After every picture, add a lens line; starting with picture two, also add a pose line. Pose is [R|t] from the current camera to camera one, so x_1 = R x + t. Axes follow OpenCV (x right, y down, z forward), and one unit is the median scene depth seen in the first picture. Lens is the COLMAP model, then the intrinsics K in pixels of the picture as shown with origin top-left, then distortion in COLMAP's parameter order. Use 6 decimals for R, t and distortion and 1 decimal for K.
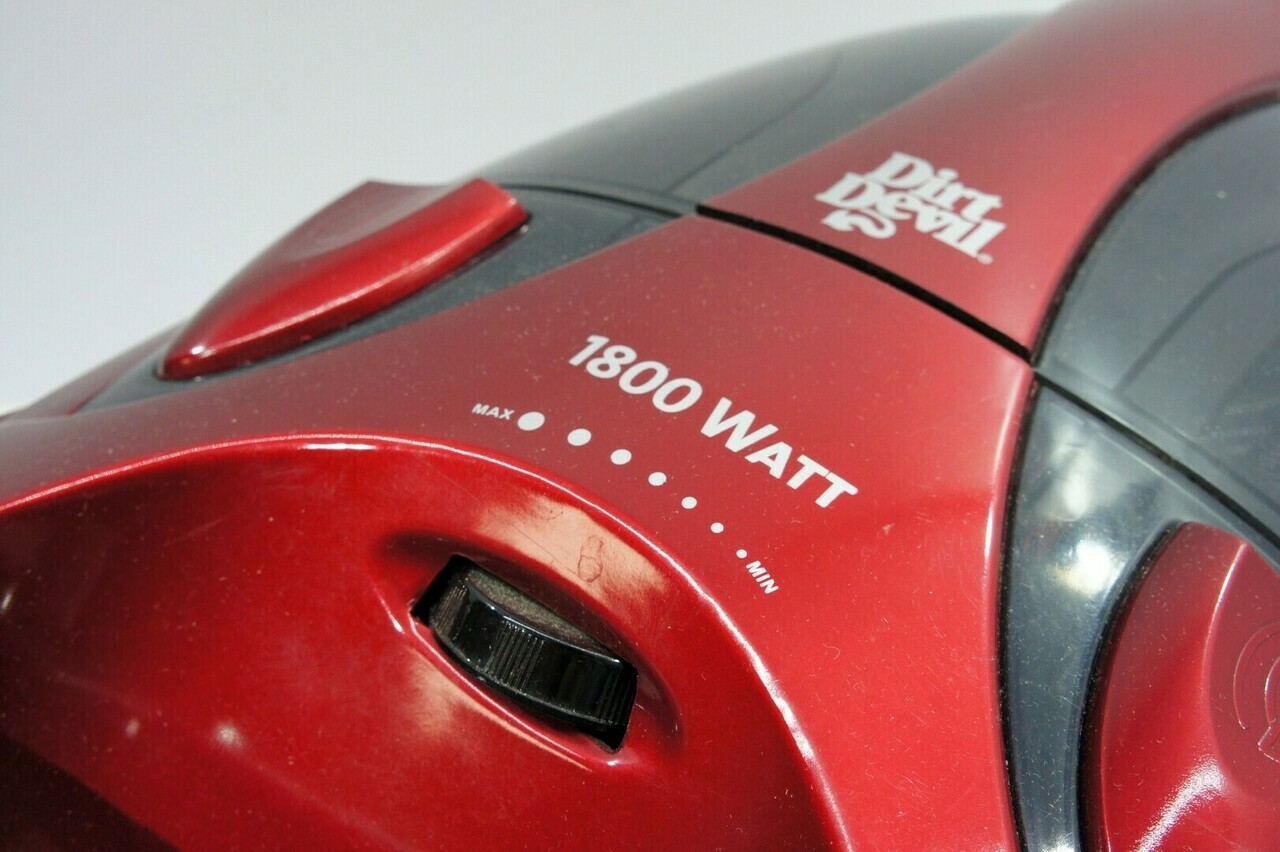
lens RADIAL K [[1490.4, 0, 642.2], [0, 1490.4, 427.2], [0, 0, 1]] dist [0.176990, 0.000000]
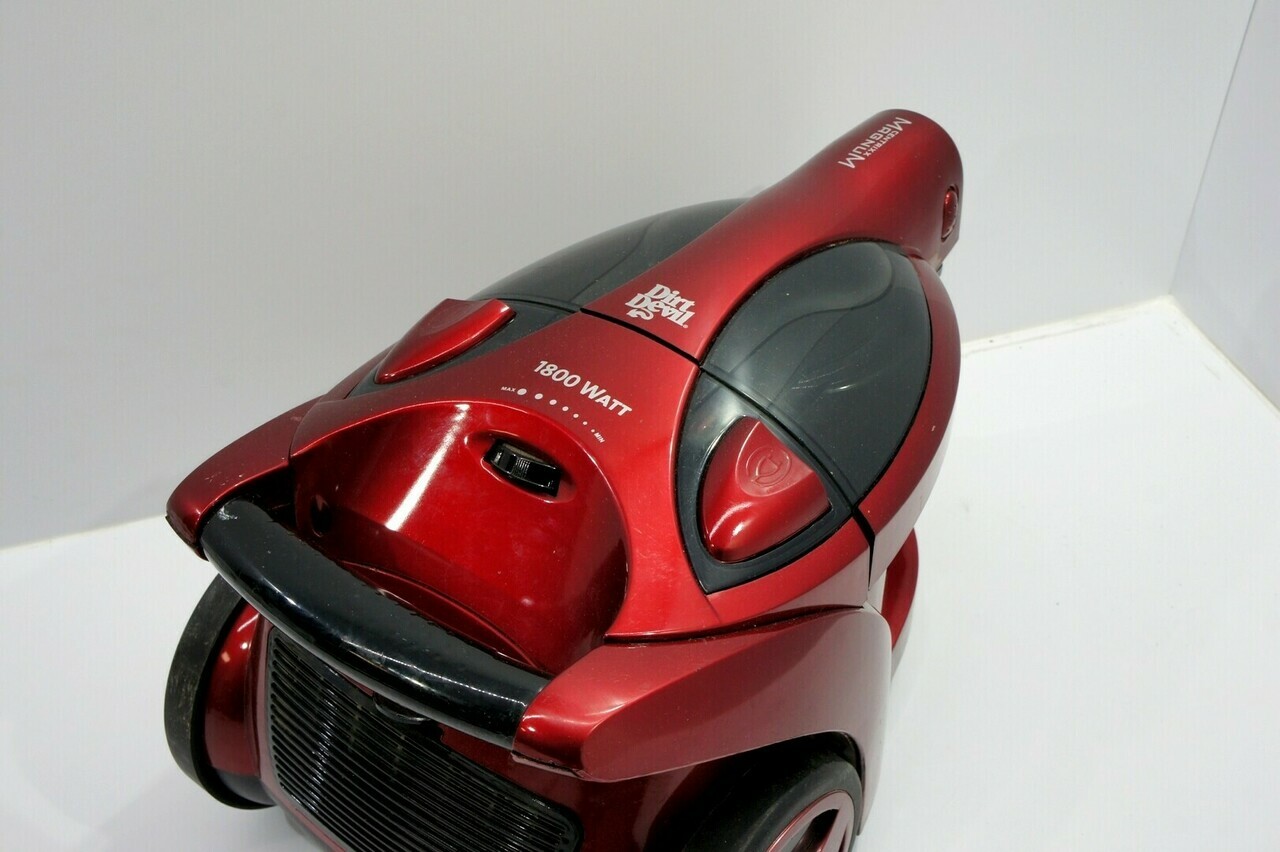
lens RADIAL K [[1490.4, 0, 636.1], [0, 1490.4, 428.7], [0, 0, 1]] dist [0.176990, 0.000000]
pose [[0.998821, -0.044682, 0.018997, 0.079406], [0.044656, 0.999001, 0.001815, 0.064156], [-0.019059, -0.000964, 0.999818, -1.696287]]
